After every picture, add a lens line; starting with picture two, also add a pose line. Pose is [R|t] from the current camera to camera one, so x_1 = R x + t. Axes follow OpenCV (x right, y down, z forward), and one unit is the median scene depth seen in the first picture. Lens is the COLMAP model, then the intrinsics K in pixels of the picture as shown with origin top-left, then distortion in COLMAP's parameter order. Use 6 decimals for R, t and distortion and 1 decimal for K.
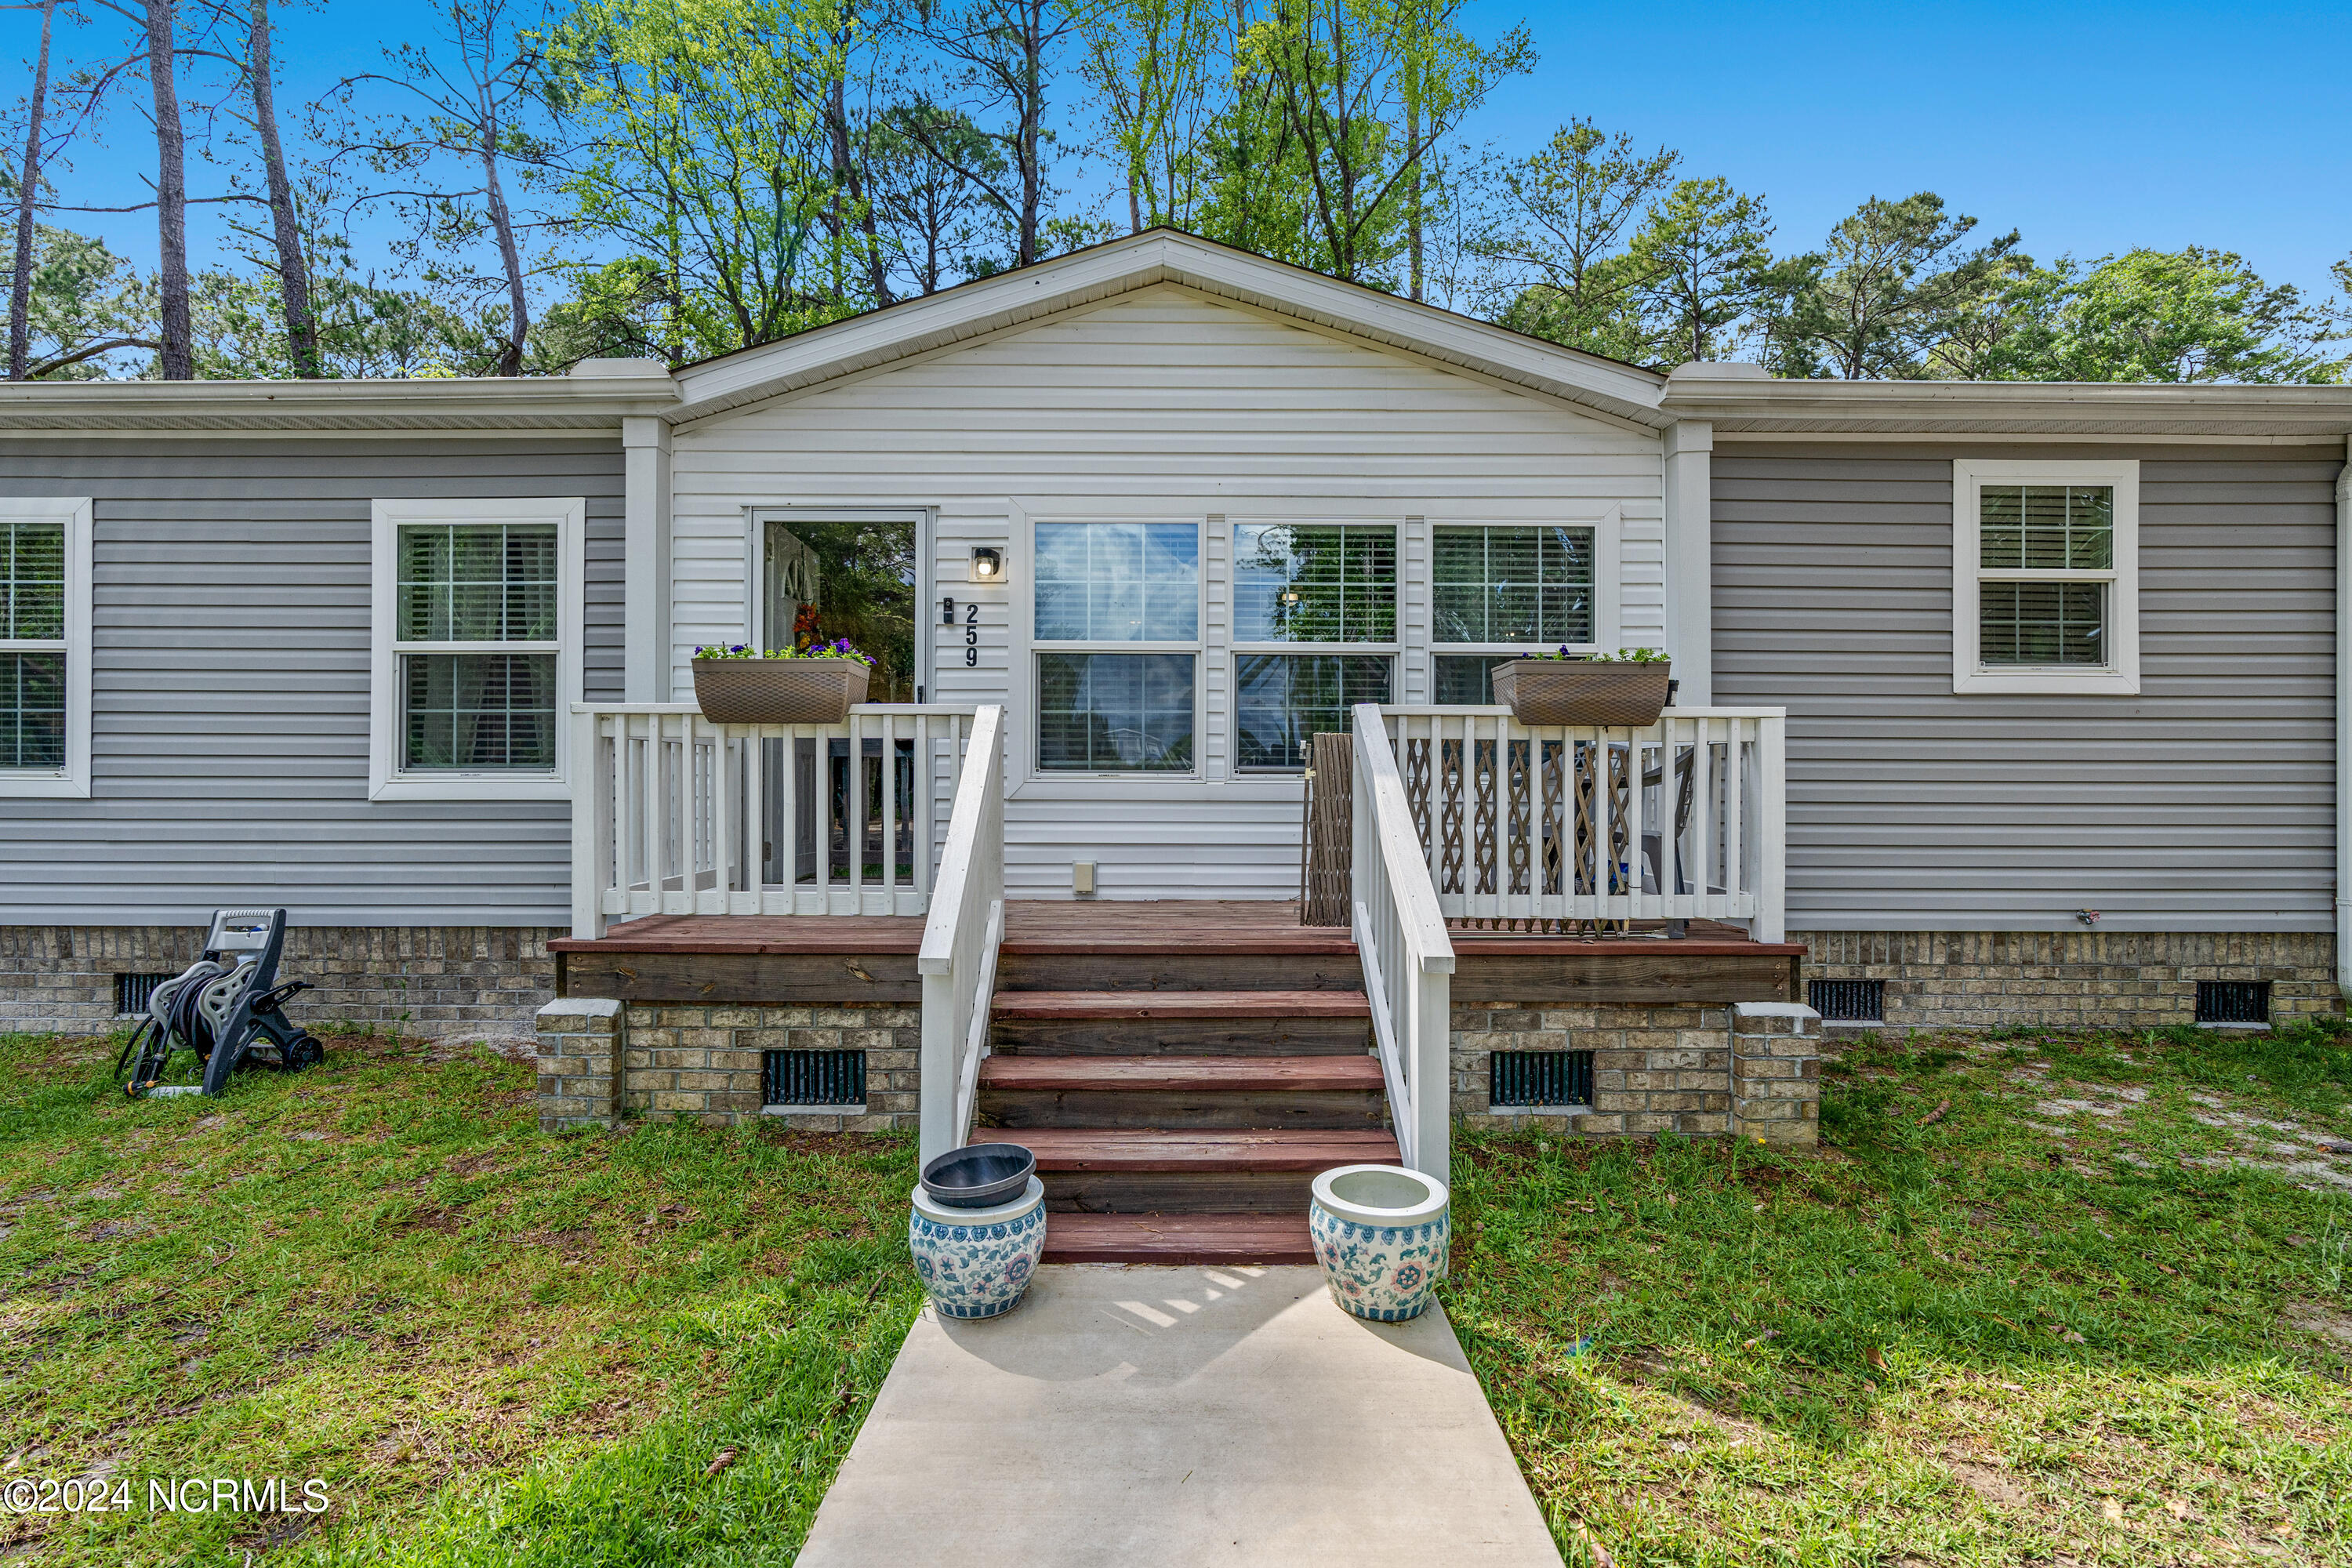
lens RADIAL K [[1096.3, 0, 1176.0], [0, 1096.3, 784.0], [0, 0, 1]] dist [0.001821, 0.001300]
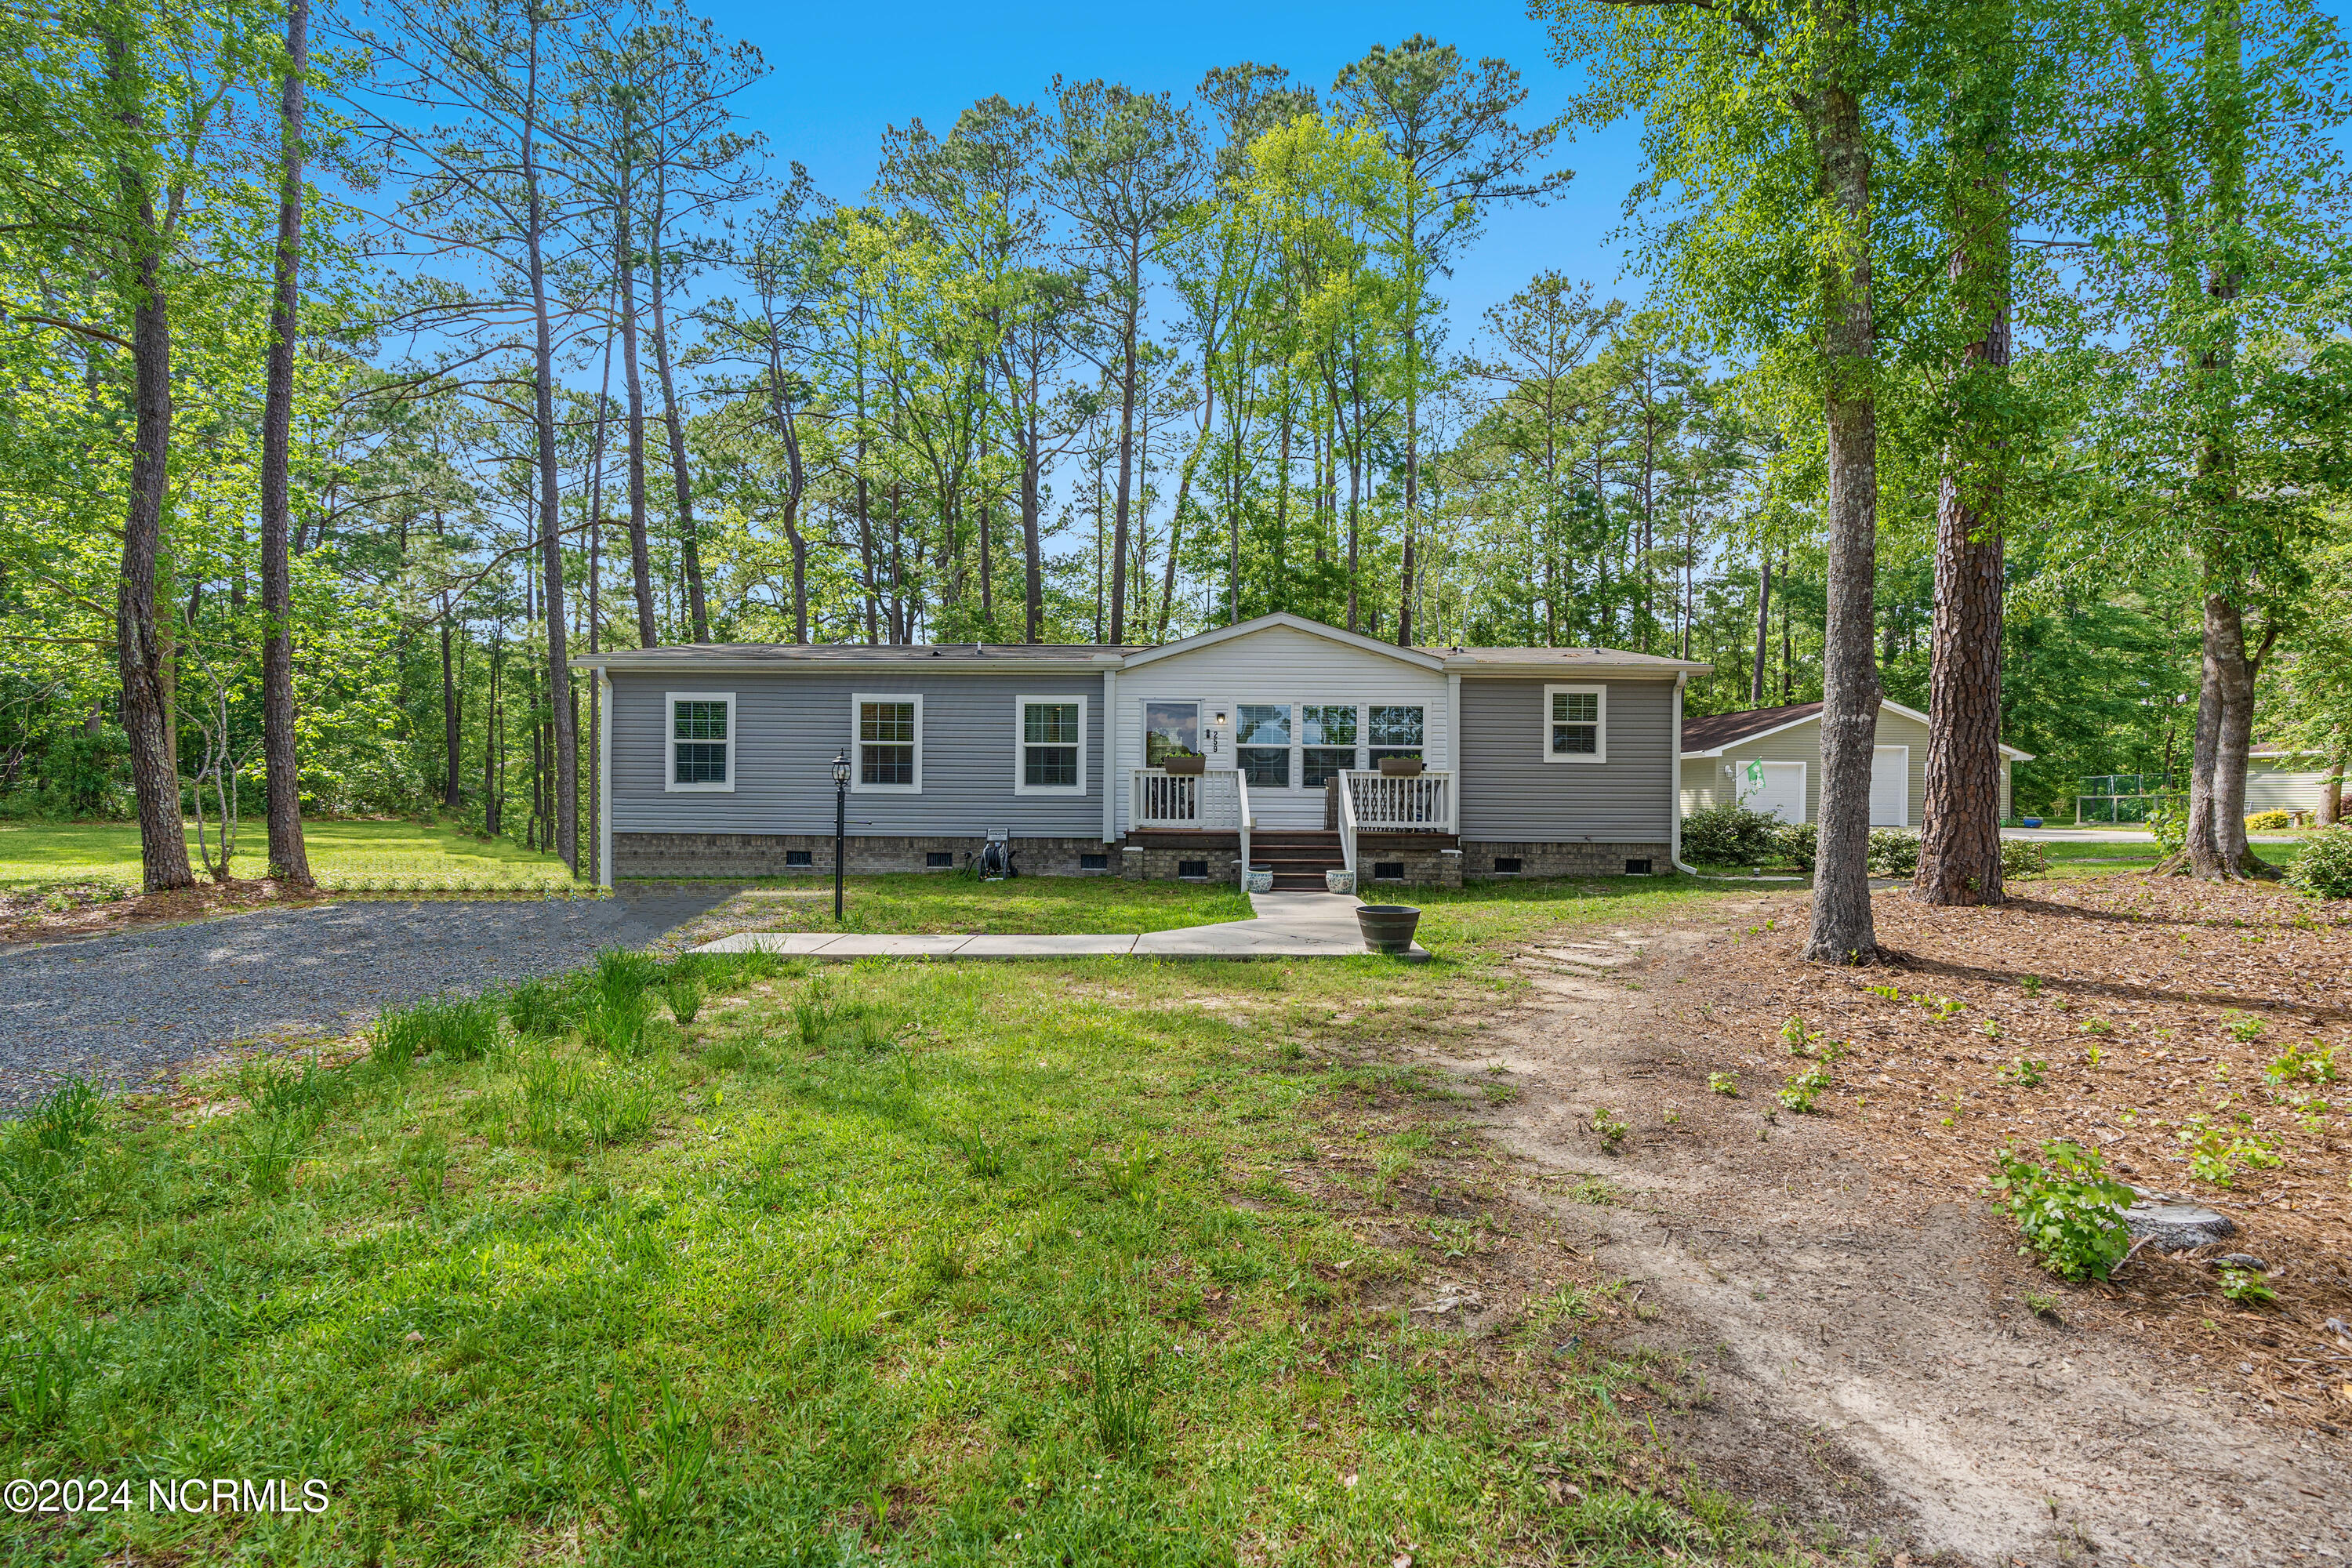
lens RADIAL K [[1096.3, 0, 1176.0], [0, 1096.3, 784.0], [0, 0, 1]] dist [0.001821, 0.001300]
pose [[0.999684, 0.005504, -0.024522, -0.220297], [-0.005834, 0.999893, -0.013406, 0.021818], [0.024446, 0.013545, 0.999609, -2.019668]]
